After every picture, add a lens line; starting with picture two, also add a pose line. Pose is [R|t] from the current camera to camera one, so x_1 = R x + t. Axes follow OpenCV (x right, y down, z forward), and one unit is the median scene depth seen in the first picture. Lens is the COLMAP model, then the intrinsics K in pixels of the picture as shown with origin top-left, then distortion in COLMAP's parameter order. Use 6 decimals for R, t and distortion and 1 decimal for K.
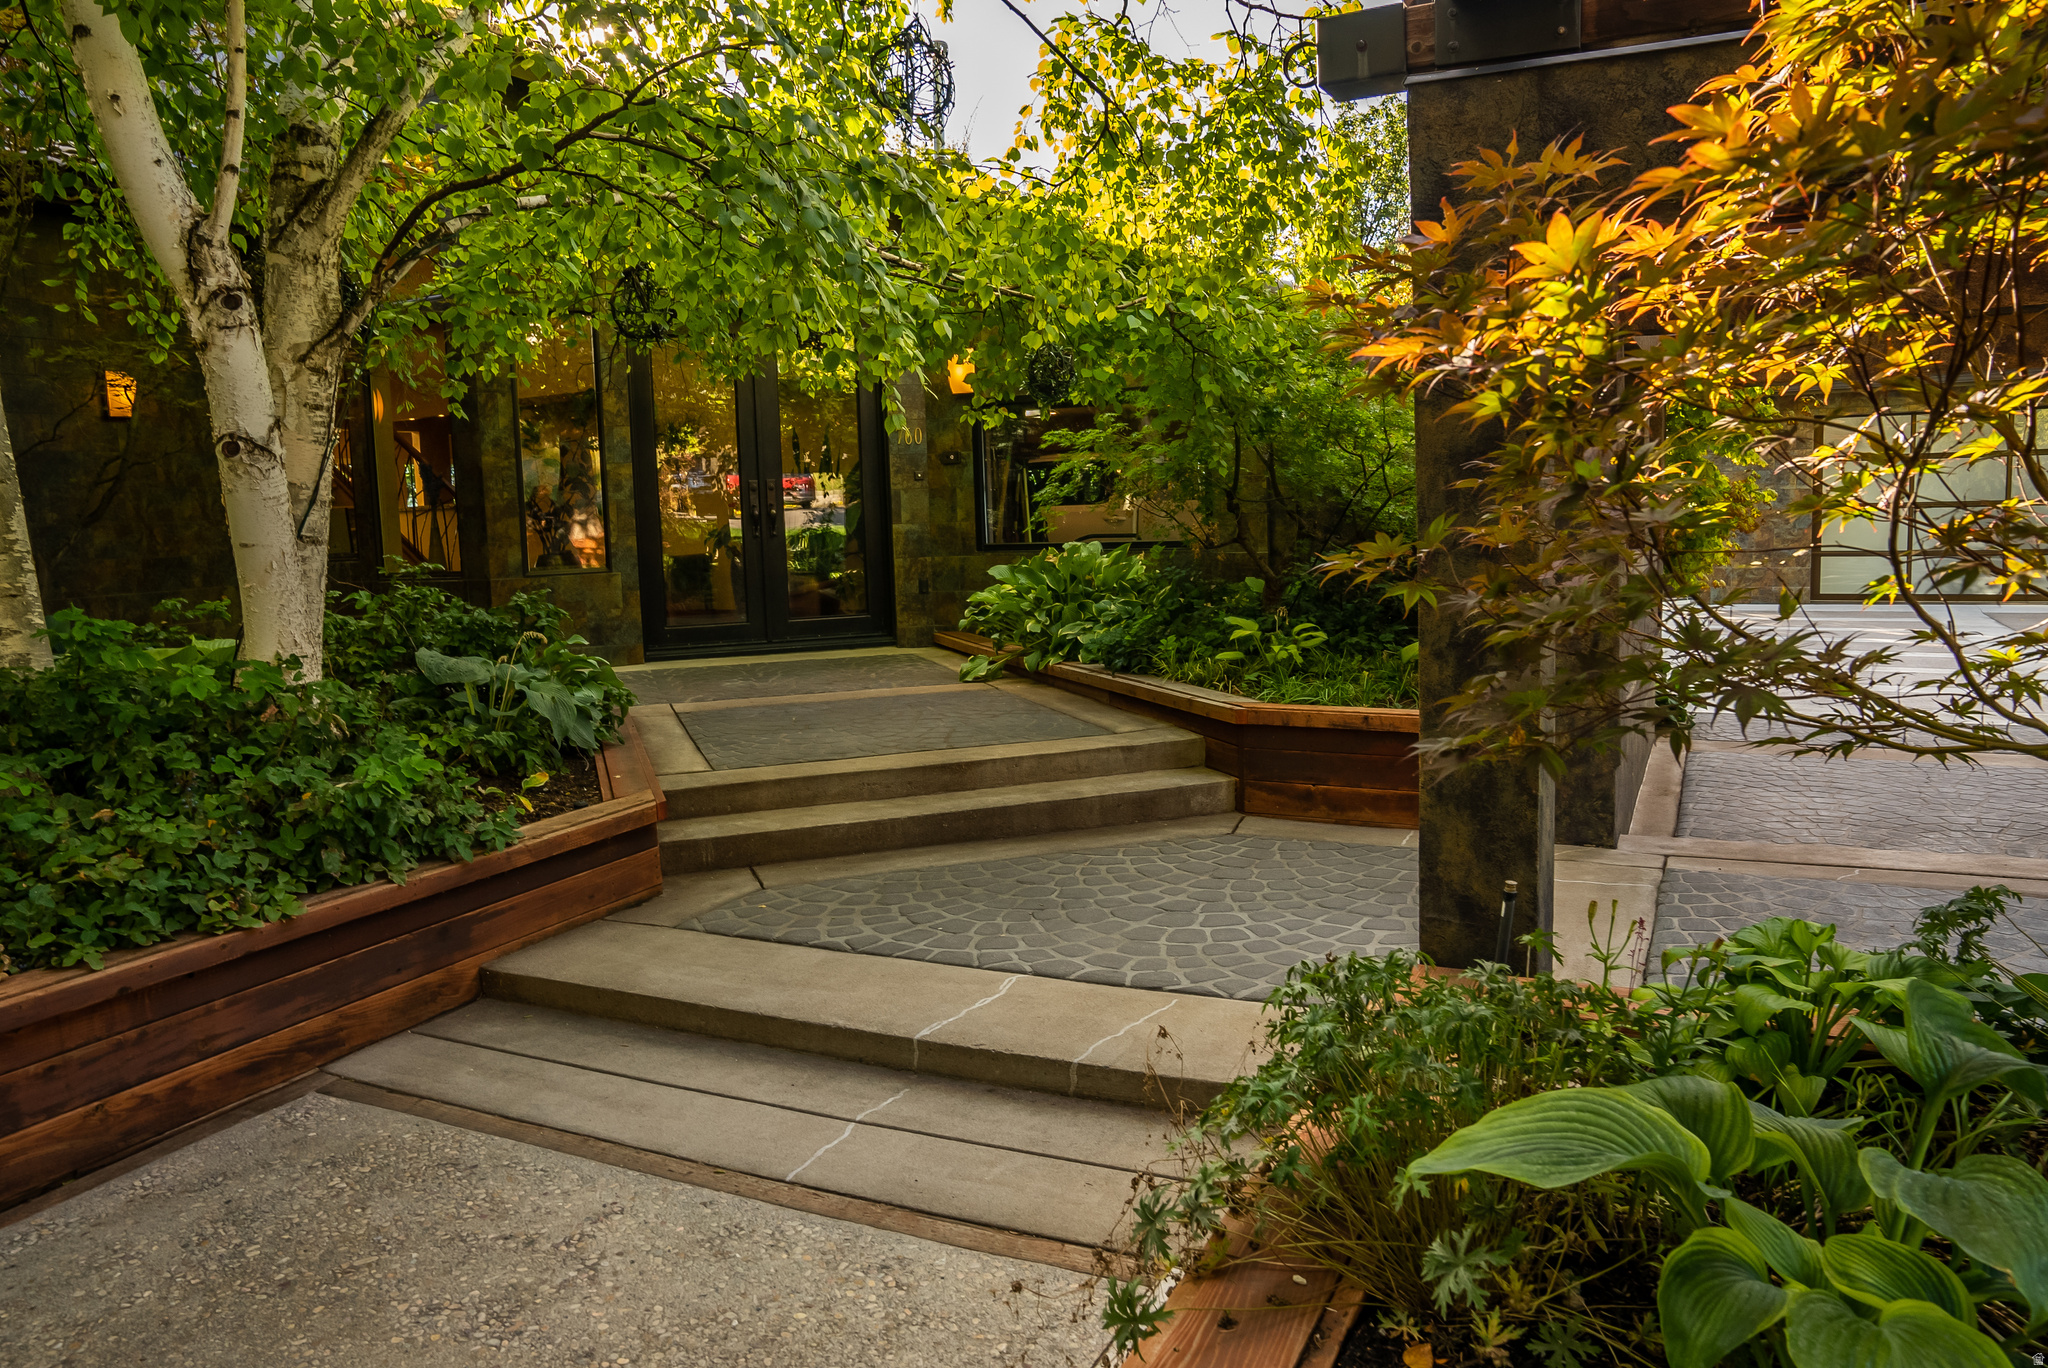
lens RADIAL K [[1453.6, 0, 1024.0], [0, 1453.6, 684.0], [0, 0, 1]] dist [-0.102681, 0.004404]
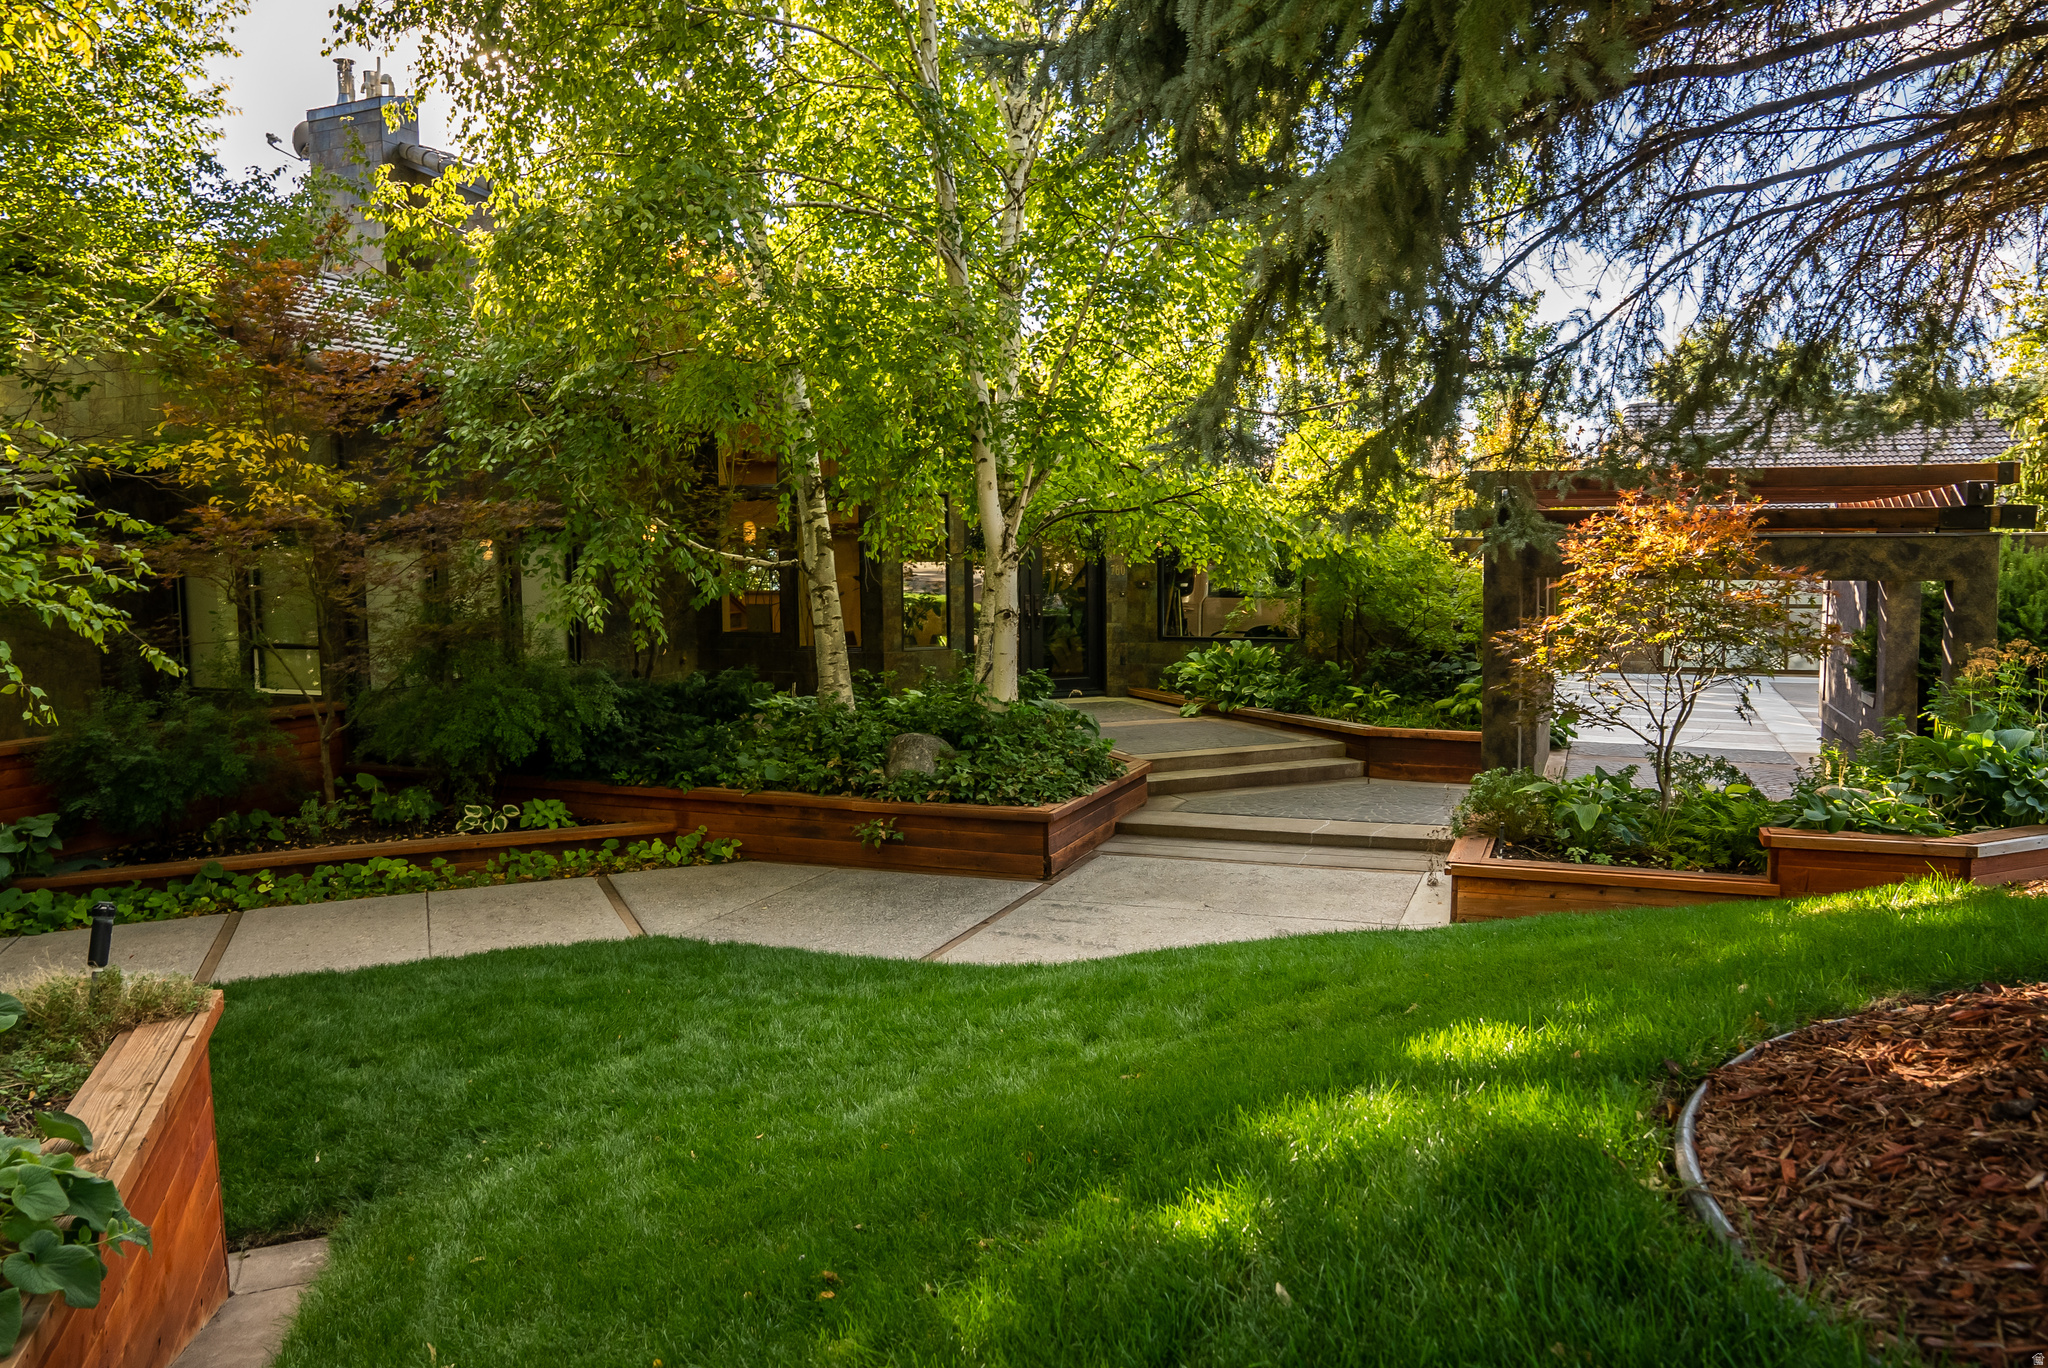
lens RADIAL K [[1453.6, 0, 1024.0], [0, 1453.6, 684.0], [0, 0, 1]] dist [-0.102681, 0.004404]
pose [[0.997649, 0.016130, 0.066613, -0.522892], [-0.013994, 0.999377, -0.032402, 0.027095], [-0.067094, 0.031394, 0.997253, -1.162850]]
